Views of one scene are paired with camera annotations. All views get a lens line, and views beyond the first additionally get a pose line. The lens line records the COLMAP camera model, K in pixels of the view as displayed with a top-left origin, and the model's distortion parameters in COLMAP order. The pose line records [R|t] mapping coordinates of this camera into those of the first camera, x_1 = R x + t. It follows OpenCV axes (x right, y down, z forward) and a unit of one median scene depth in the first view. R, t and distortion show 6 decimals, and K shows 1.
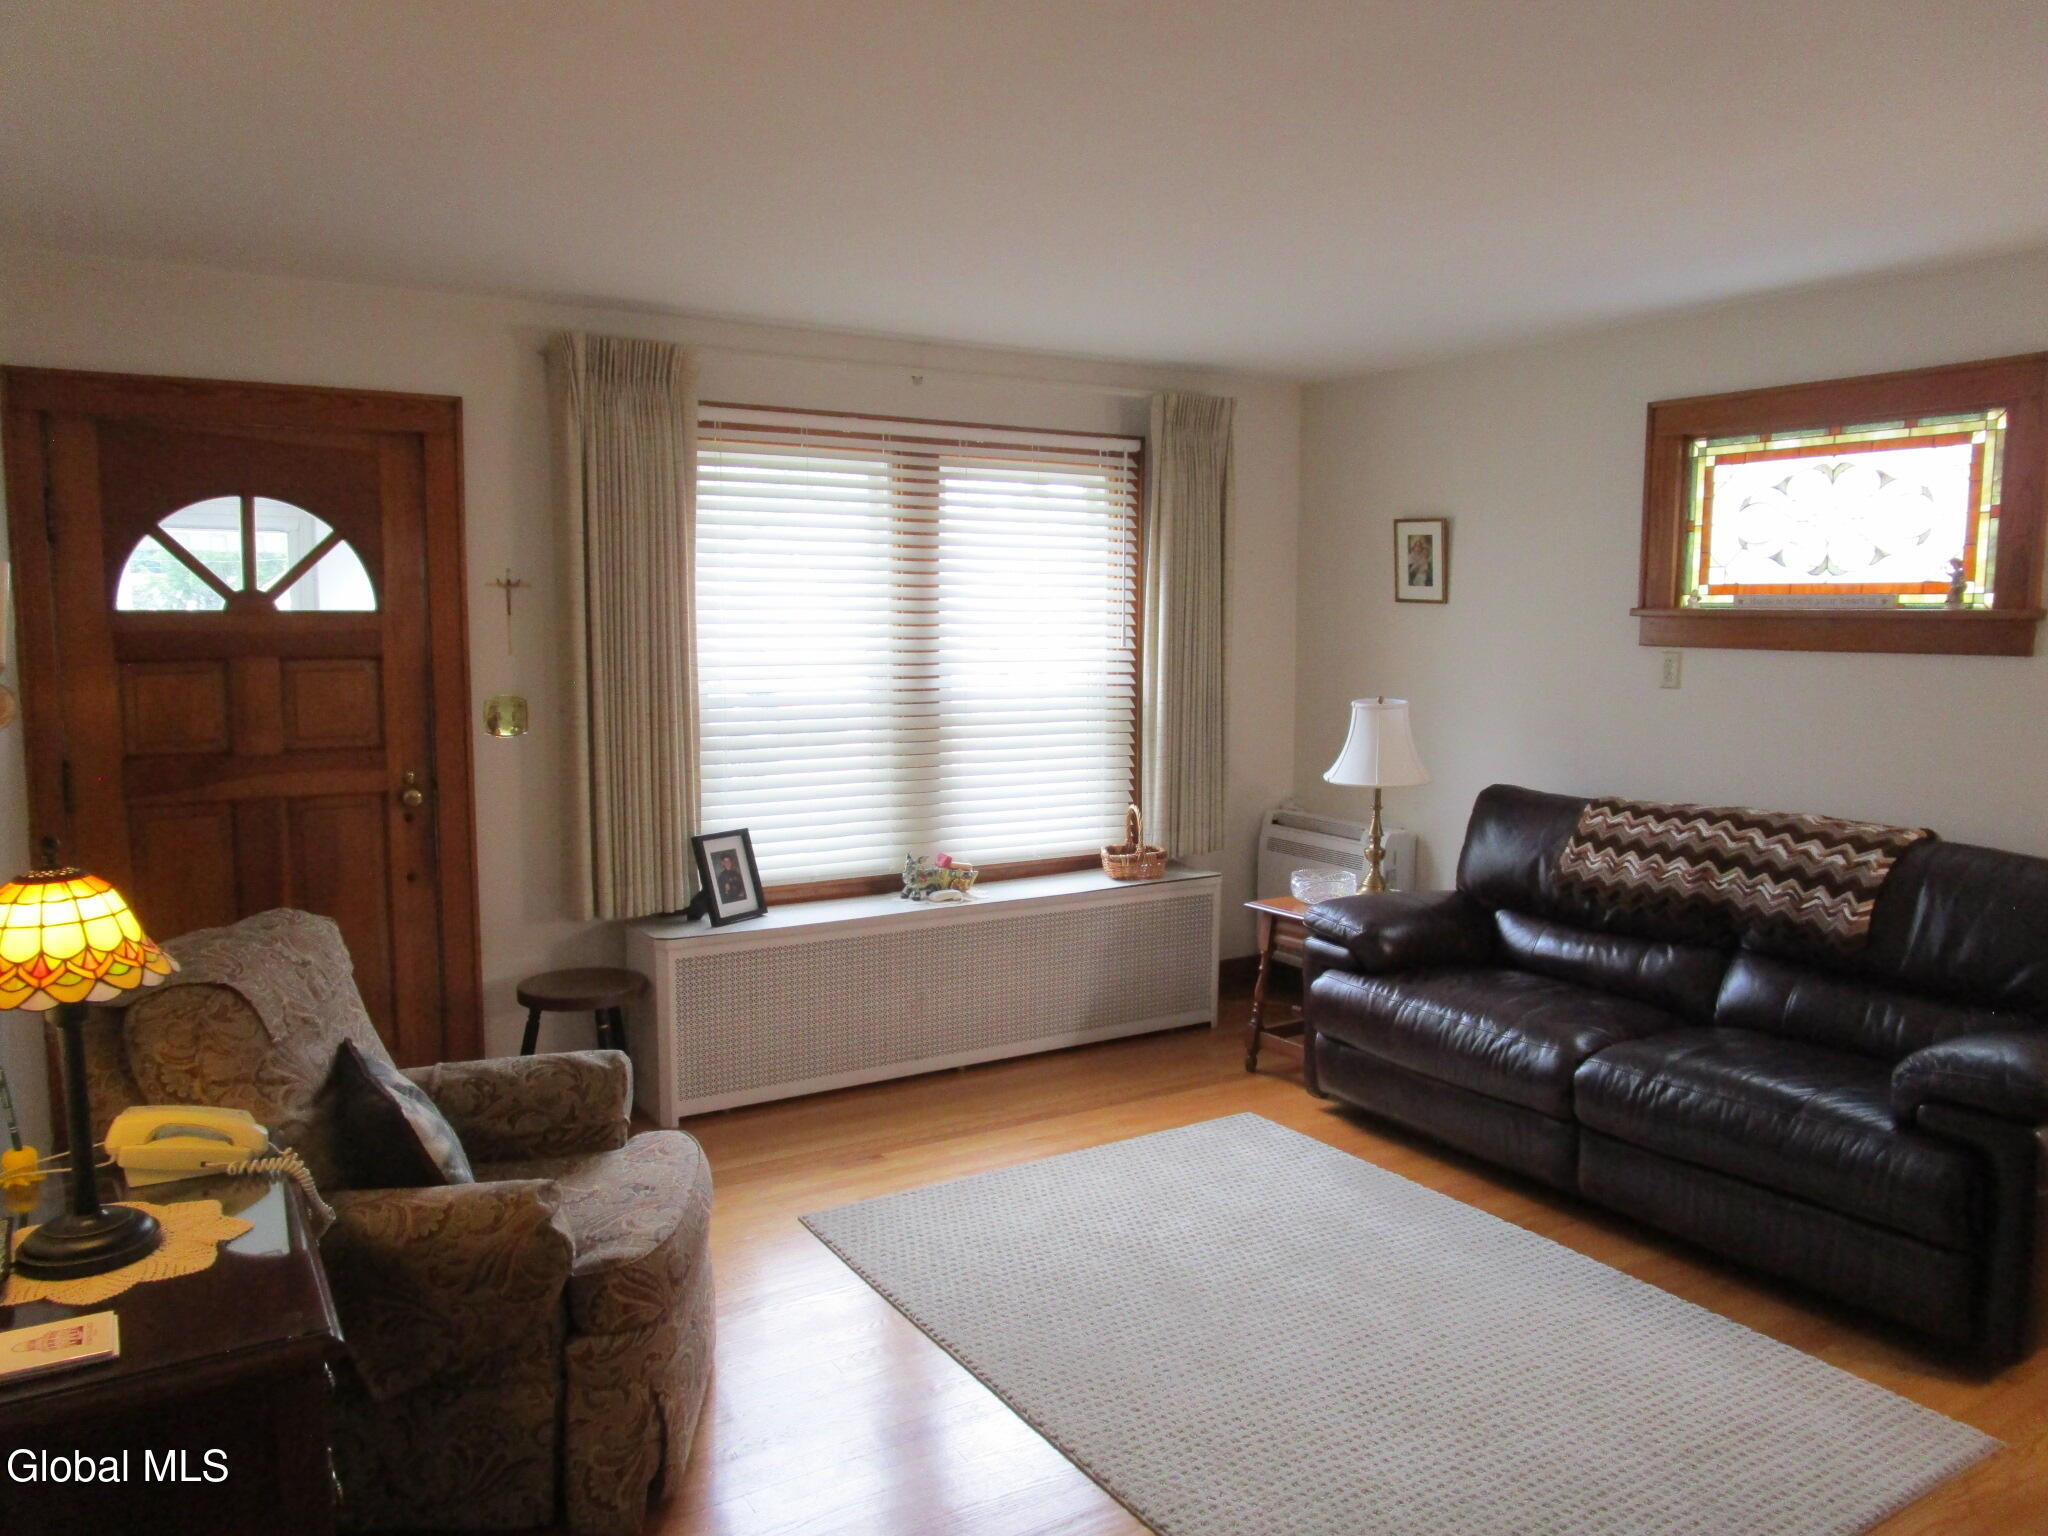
lens RADIAL K [[1470.2, 0, 1017.1], [0, 1470.2, 750.9], [0, 0, 1]] dist [-0.018944, 0.005644]
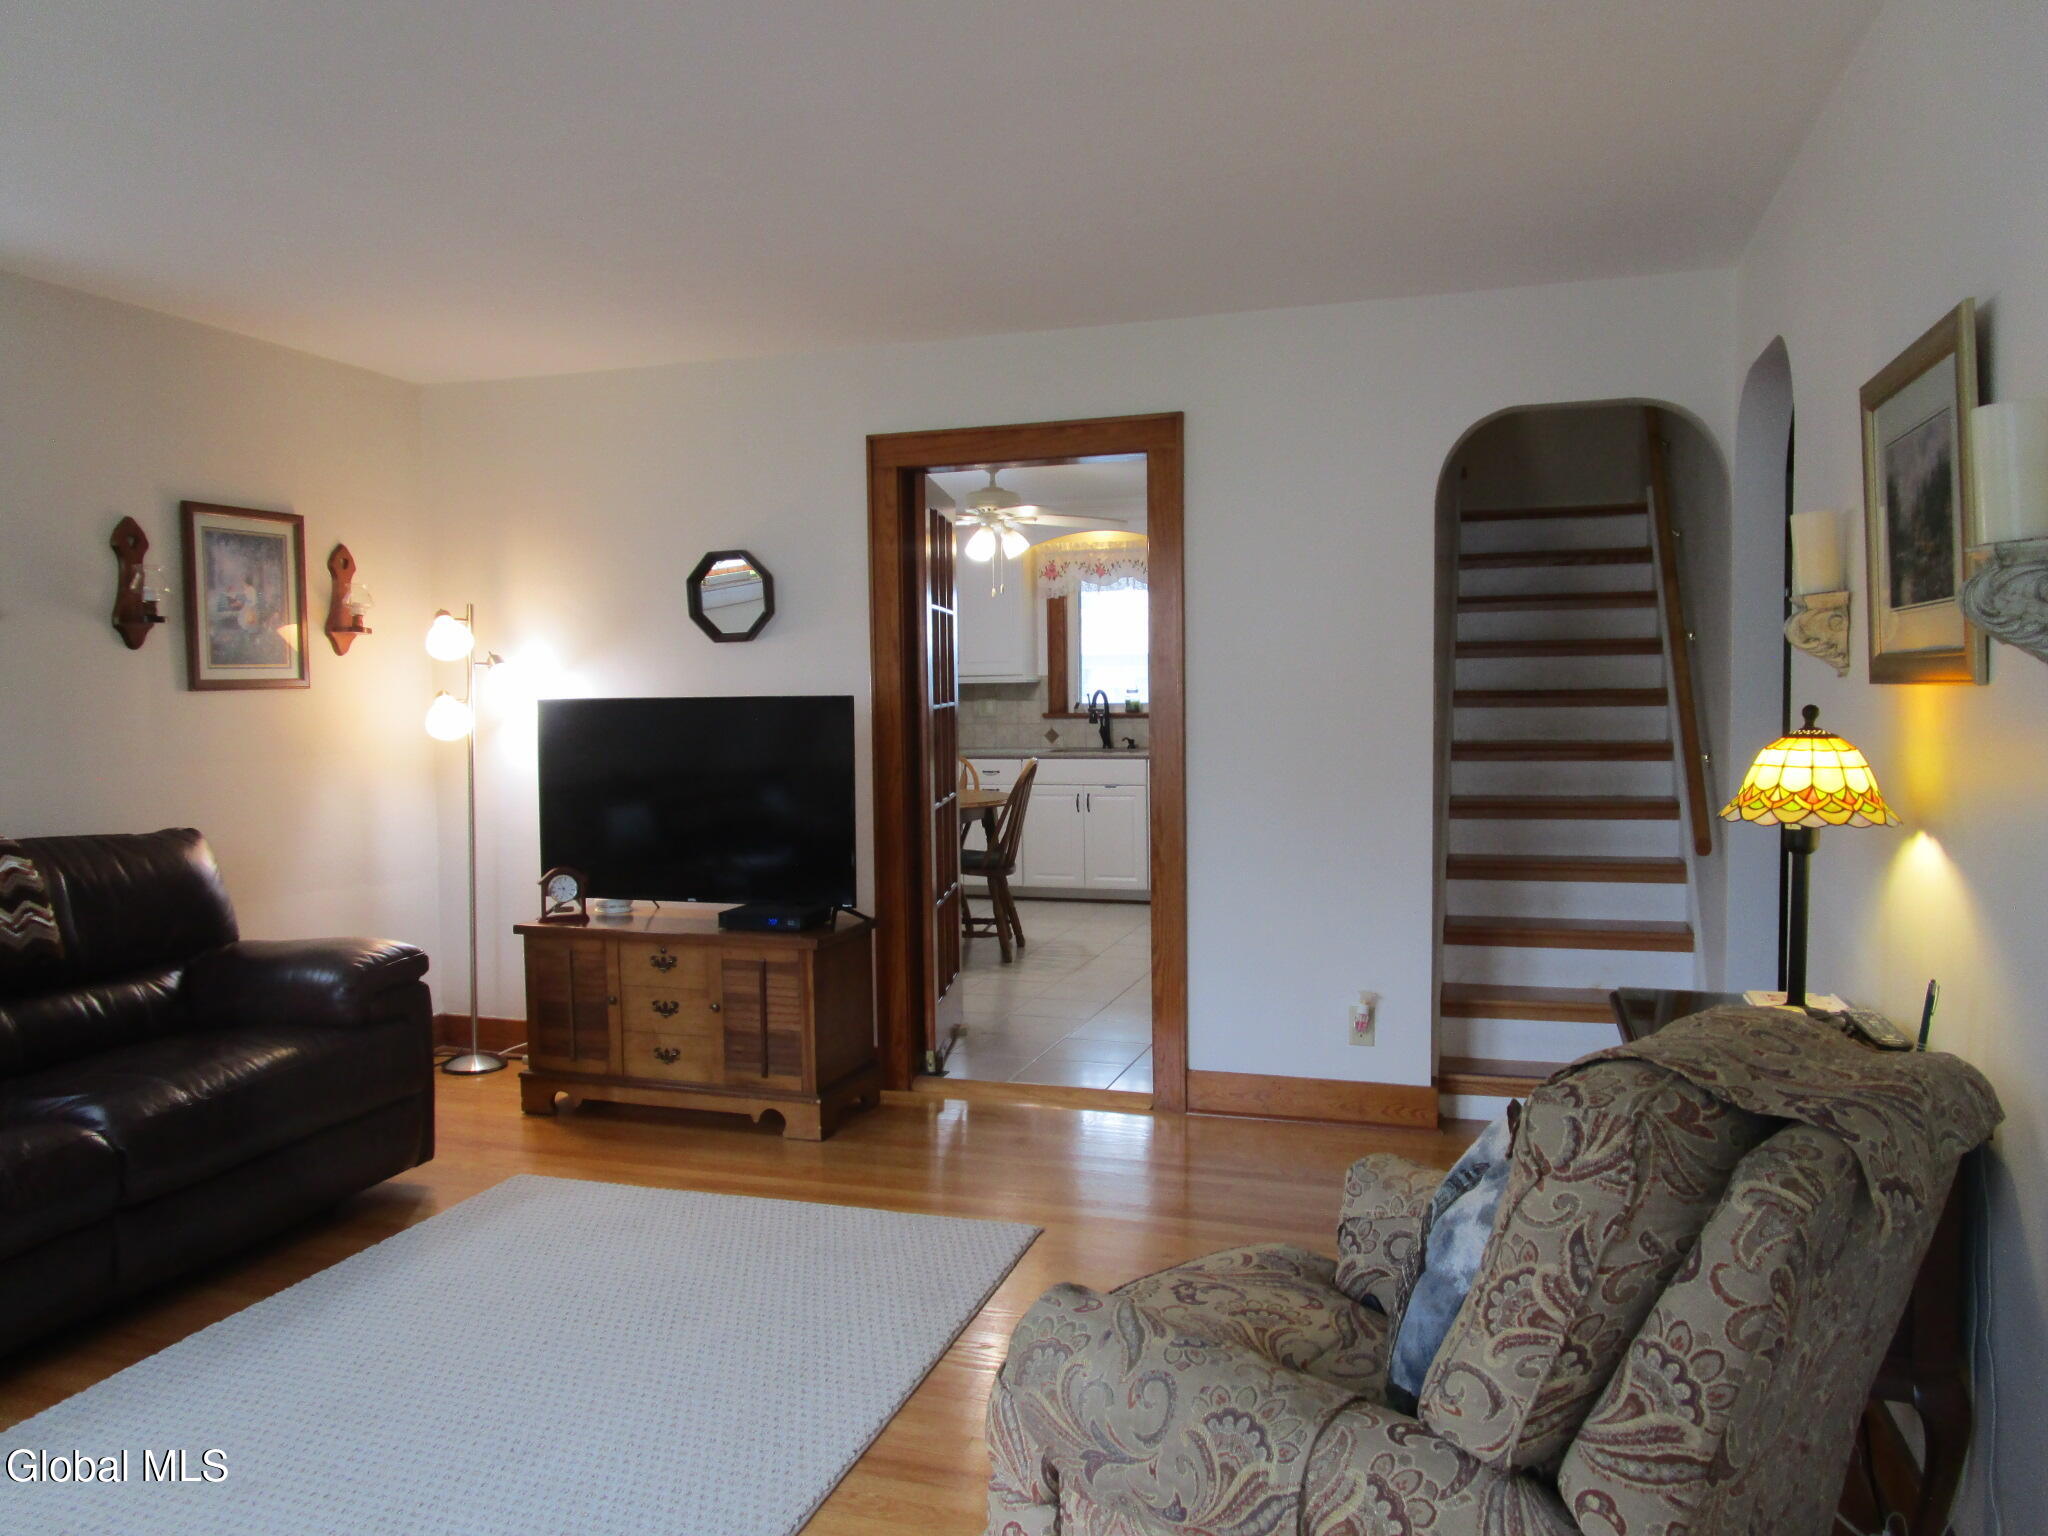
lens RADIAL K [[1470.2, 0, 1018.9], [0, 1470.2, 759.7], [0, 0, 1]] dist [-0.018944, 0.005644]
pose [[-0.643489, -0.037390, 0.764542, -0.495385], [0.080595, 0.989945, 0.116246, -0.045827], [-0.761201, 0.136421, -0.634005, 0.965714]]
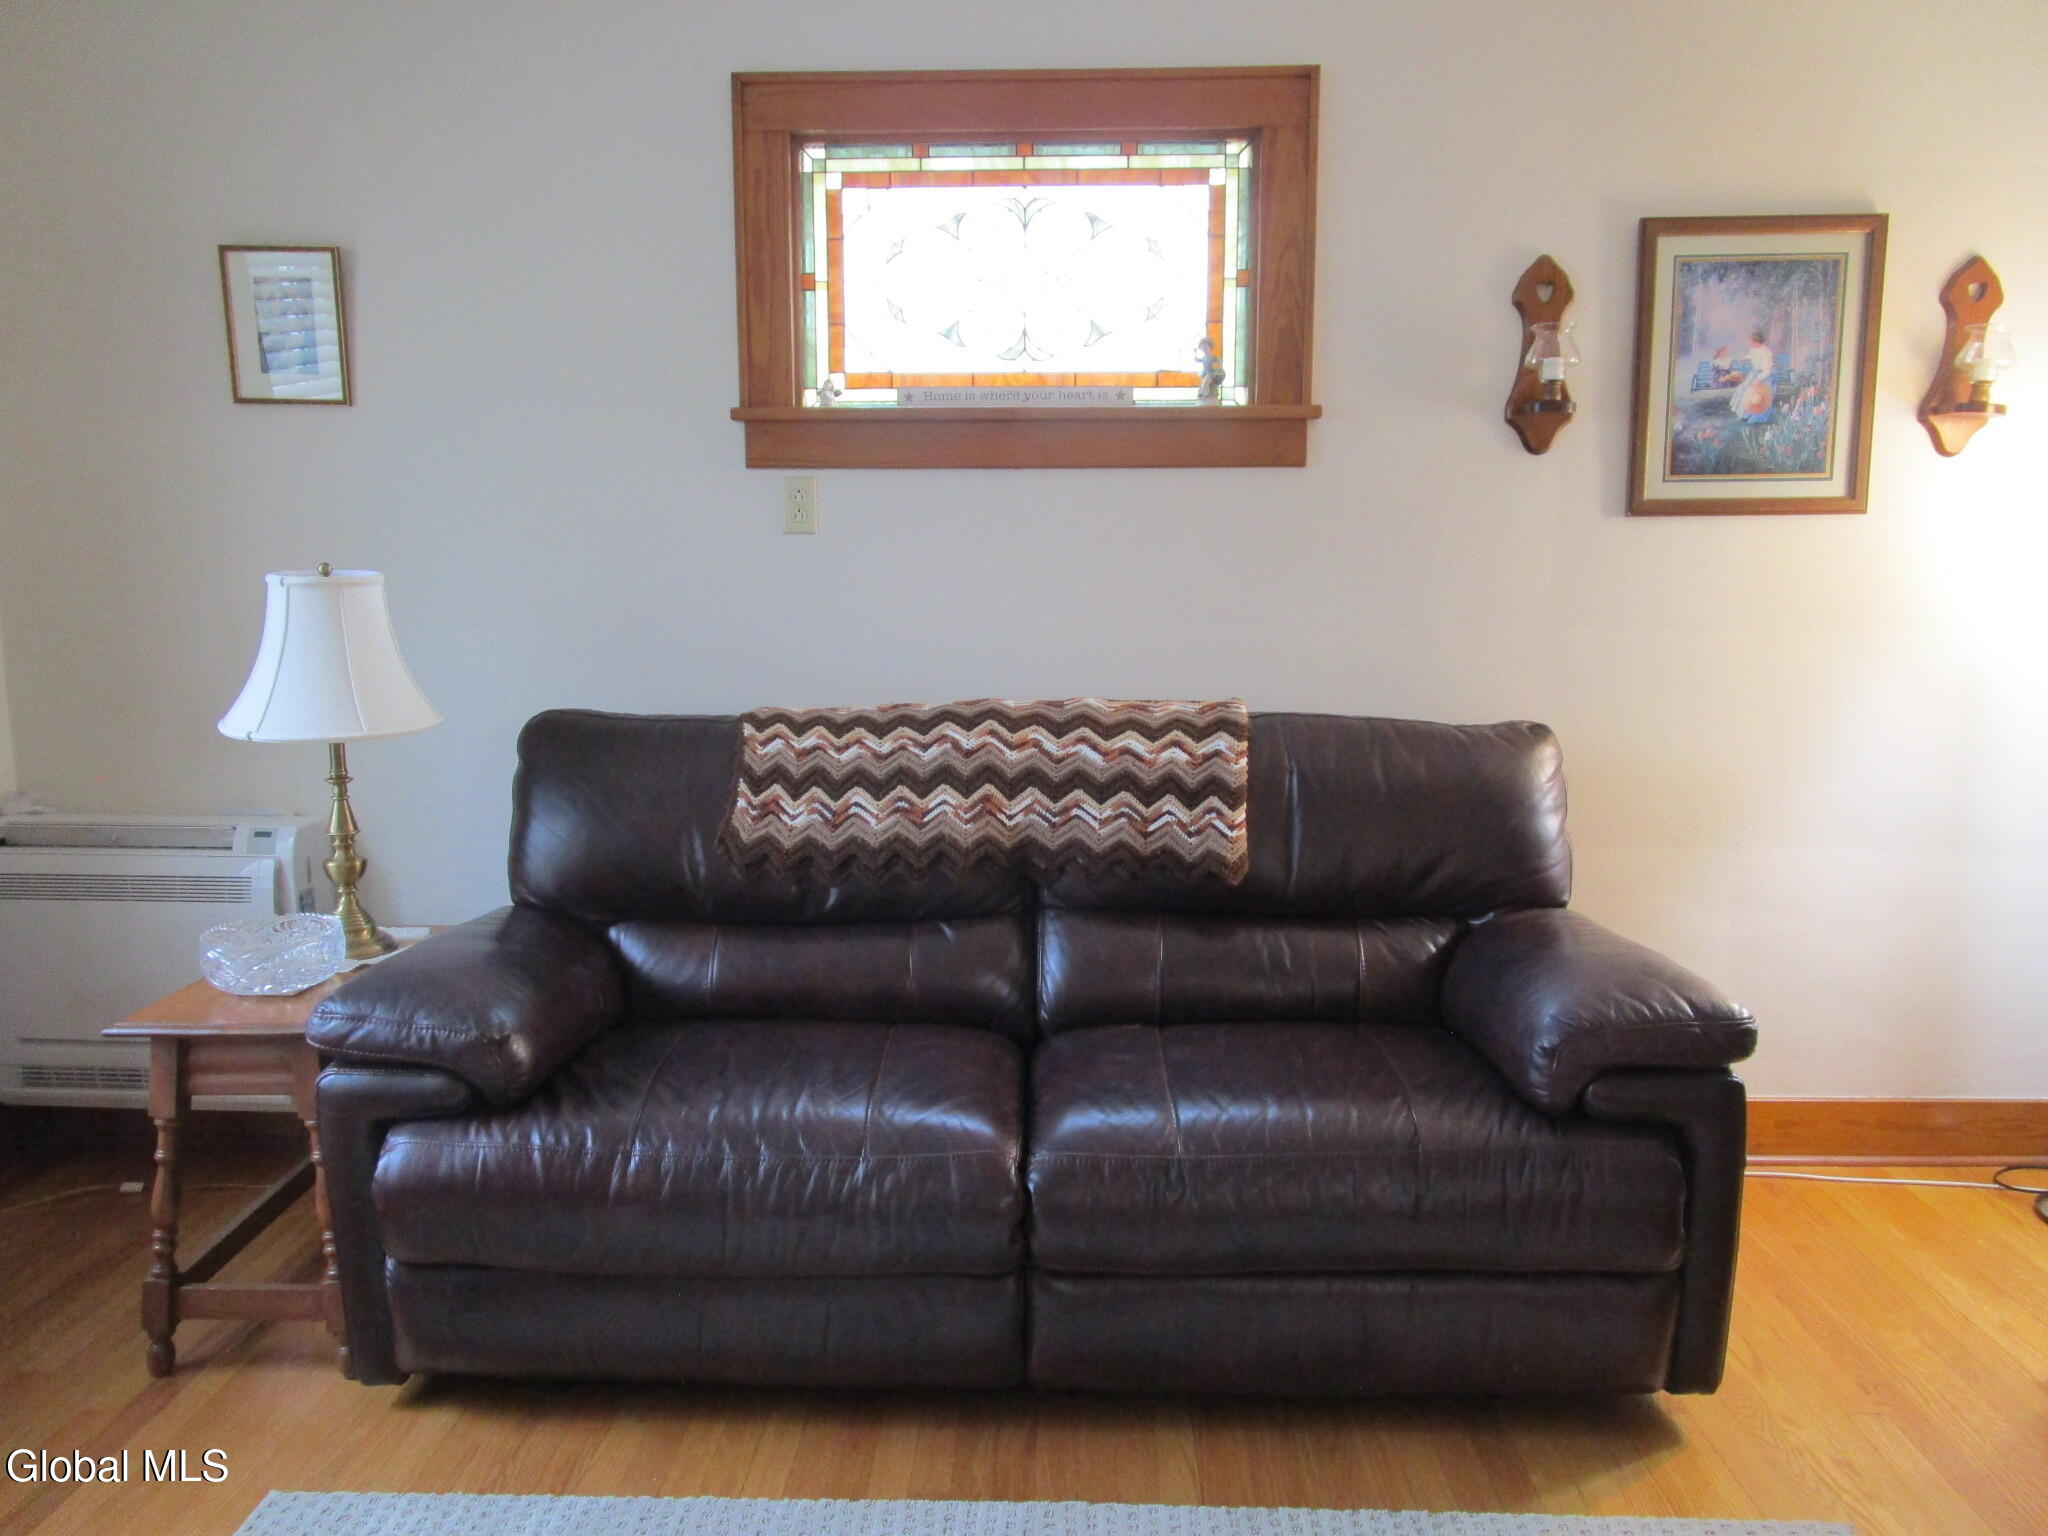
lens RADIAL K [[1470.2, 0, 1021.1], [0, 1470.2, 758.3], [0, 0, 1]] dist [-0.018944, 0.005644]
pose [[0.556782, -0.128721, 0.820624, -0.053018], [0.084515, 0.991572, 0.098194, 0.000525], [-0.826348, 0.014682, 0.562969, 0.596664]]
